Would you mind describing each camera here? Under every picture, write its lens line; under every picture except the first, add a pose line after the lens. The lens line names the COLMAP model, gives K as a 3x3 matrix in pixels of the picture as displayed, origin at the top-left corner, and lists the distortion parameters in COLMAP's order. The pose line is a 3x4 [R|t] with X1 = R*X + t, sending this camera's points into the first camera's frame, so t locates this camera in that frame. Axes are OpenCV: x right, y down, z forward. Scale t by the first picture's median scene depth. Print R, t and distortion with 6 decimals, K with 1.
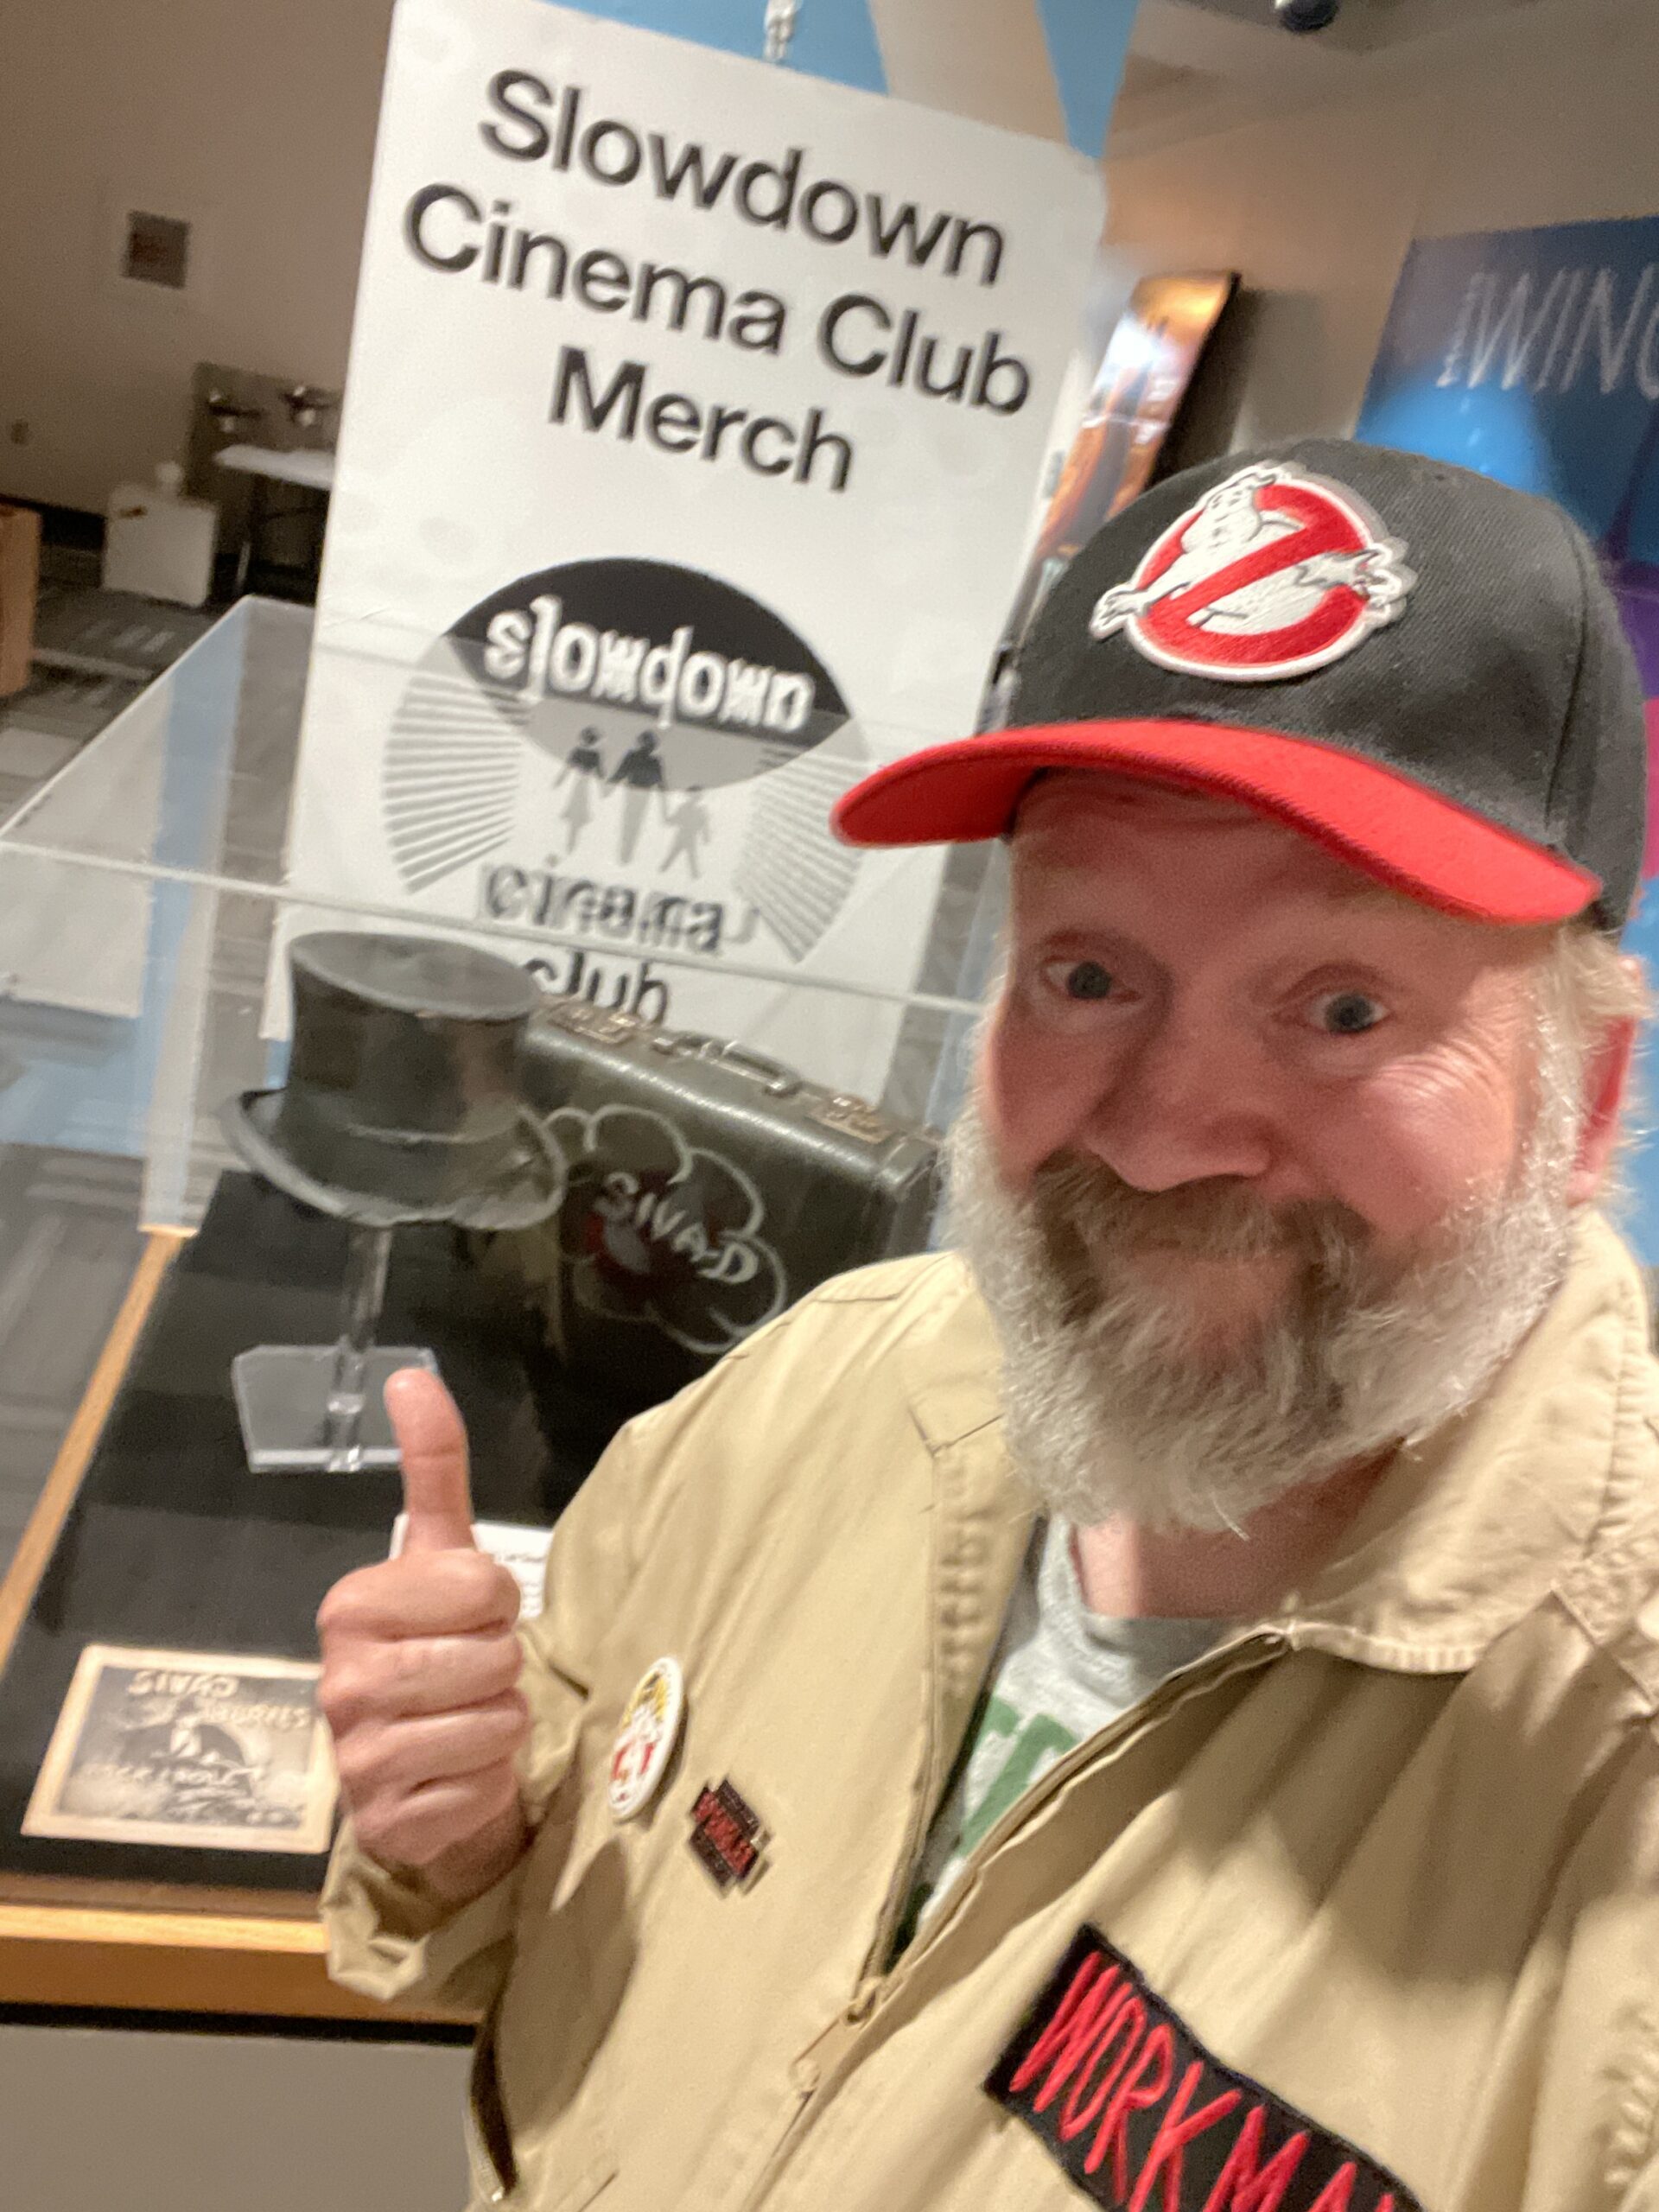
lens RADIAL K [[1935.5, 0, 829.5], [0, 1935.5, 1106.0], [0, 0, 1]] dist [0.096734, 0.002230]
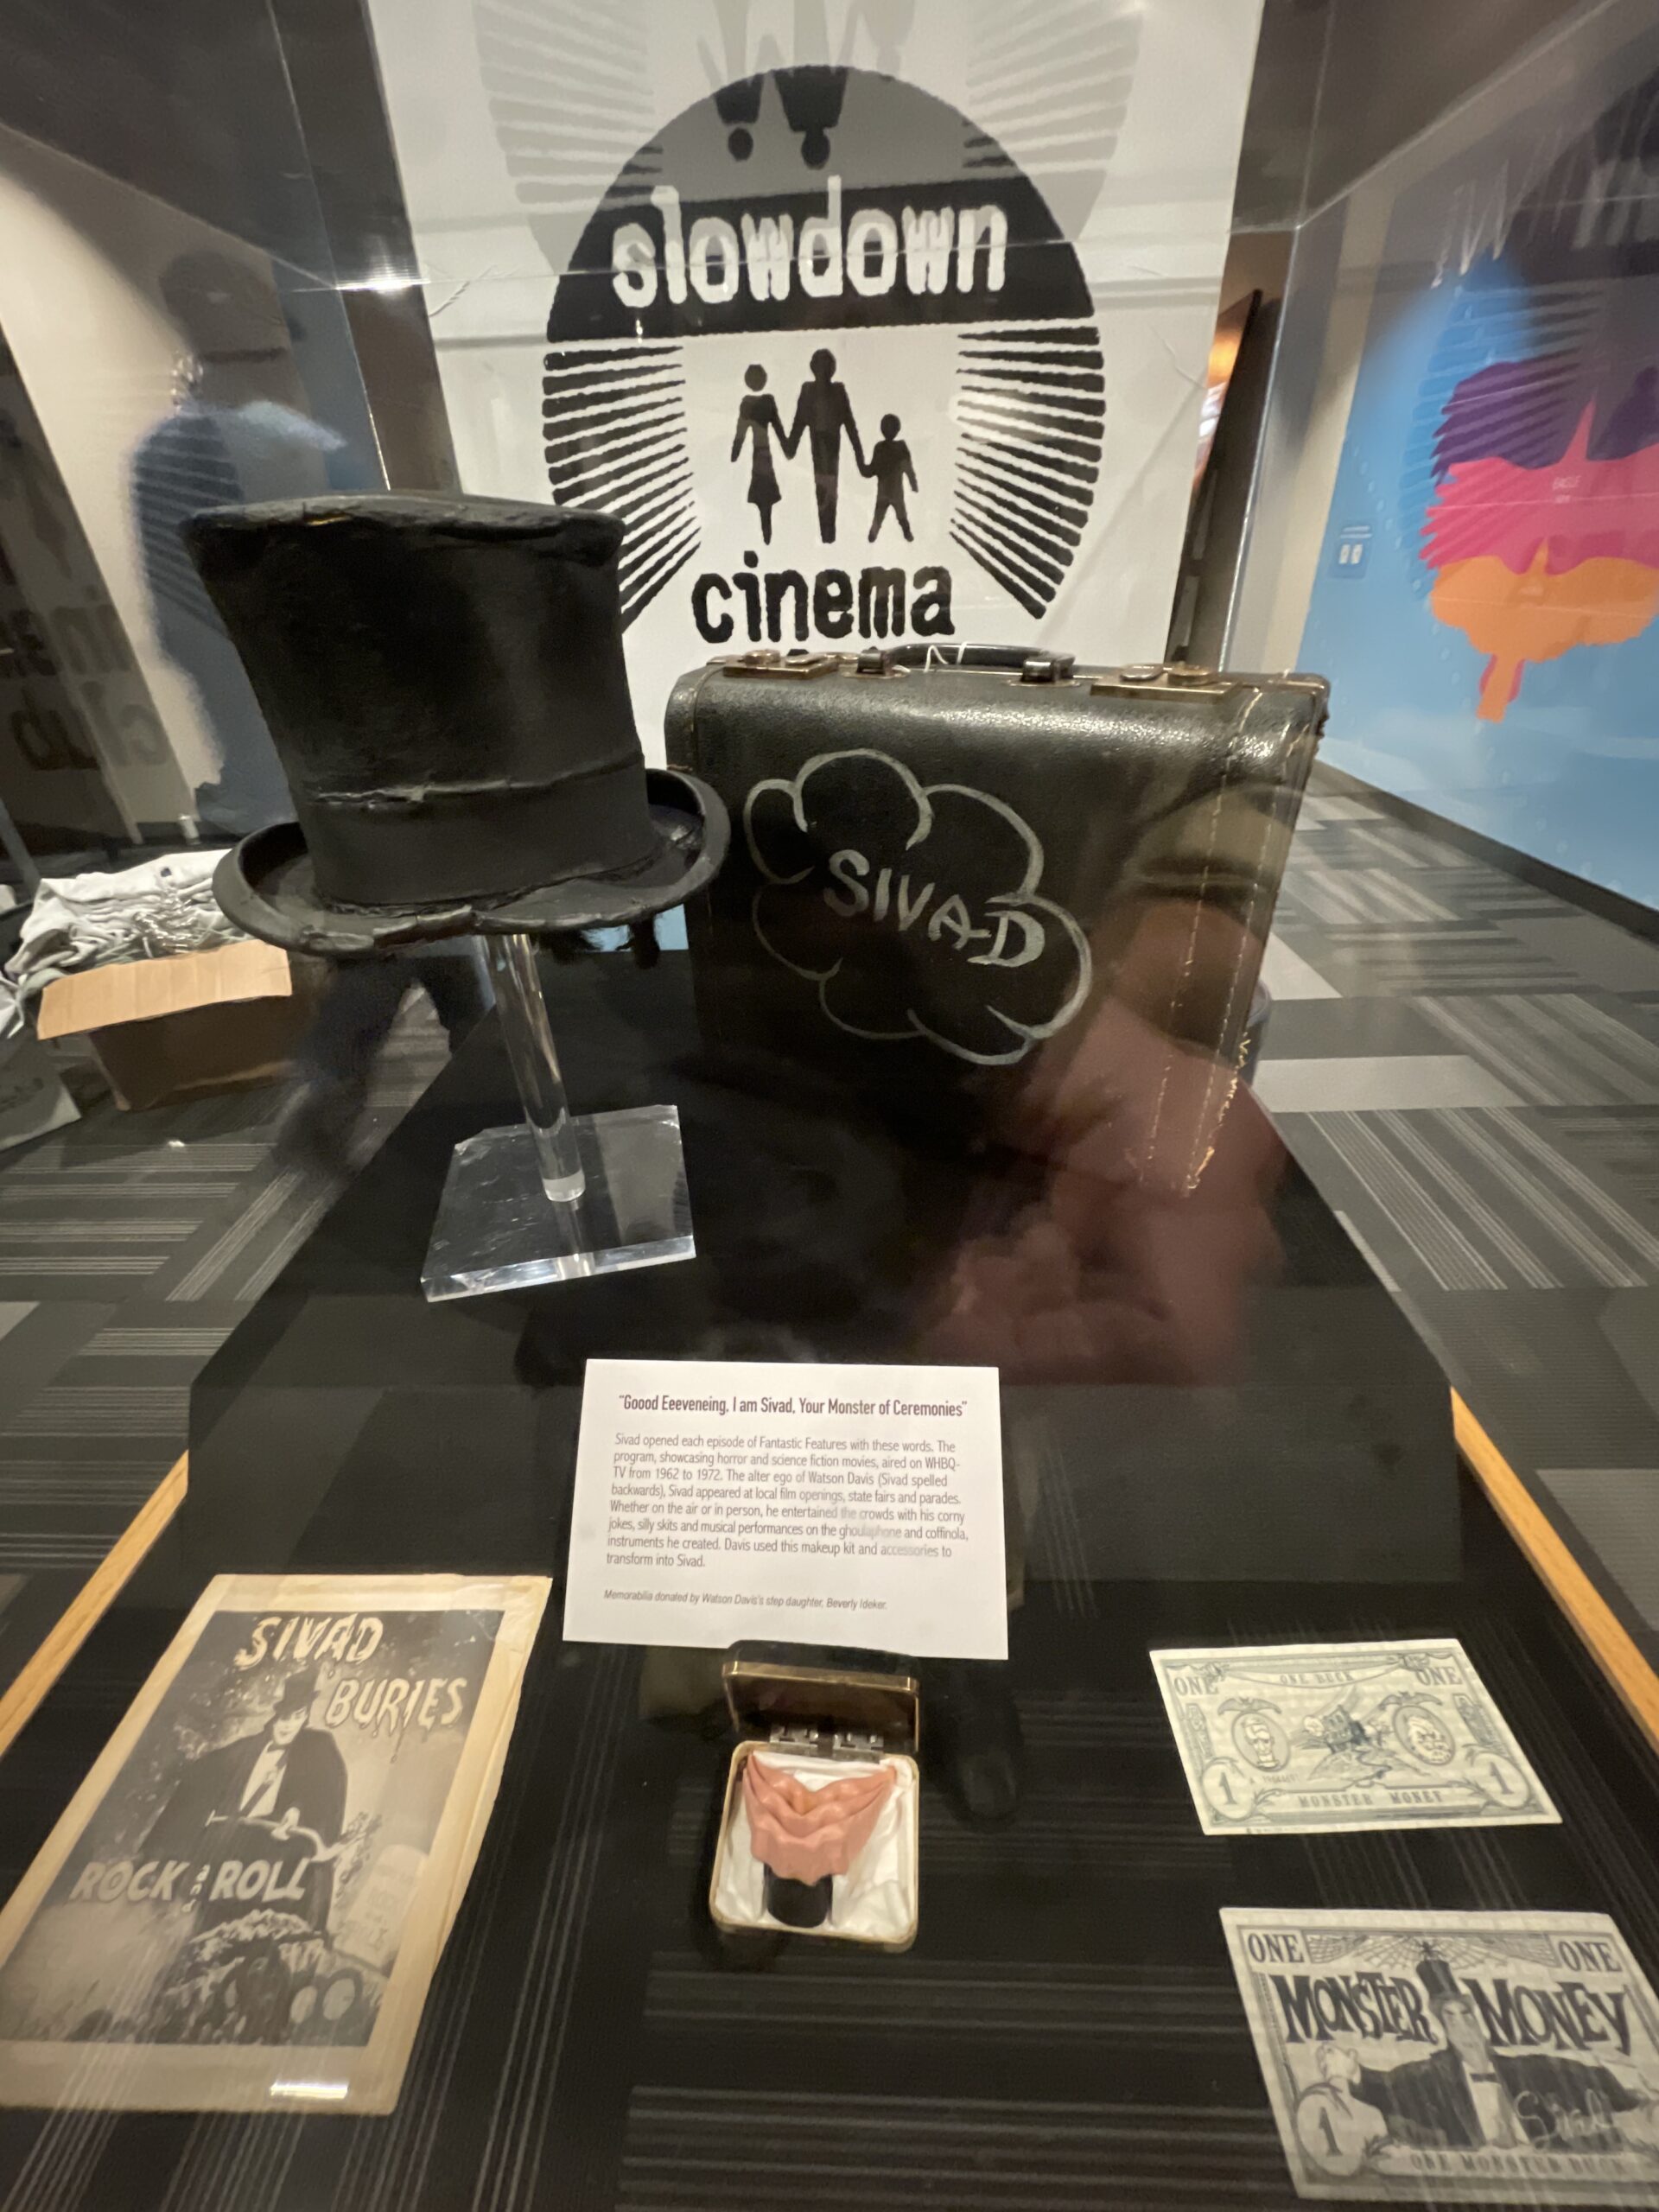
lens RADIAL K [[885.5, 0, 796.9], [0, 885.5, 1088.1], [0, 0, 1]] dist [0.014144, 0.000229]
pose [[0.944268, -0.134769, -0.300326, -0.032836], [0.185580, 0.971489, 0.147544, 0.070359], [0.271879, -0.195055, 0.942356, 0.644644]]
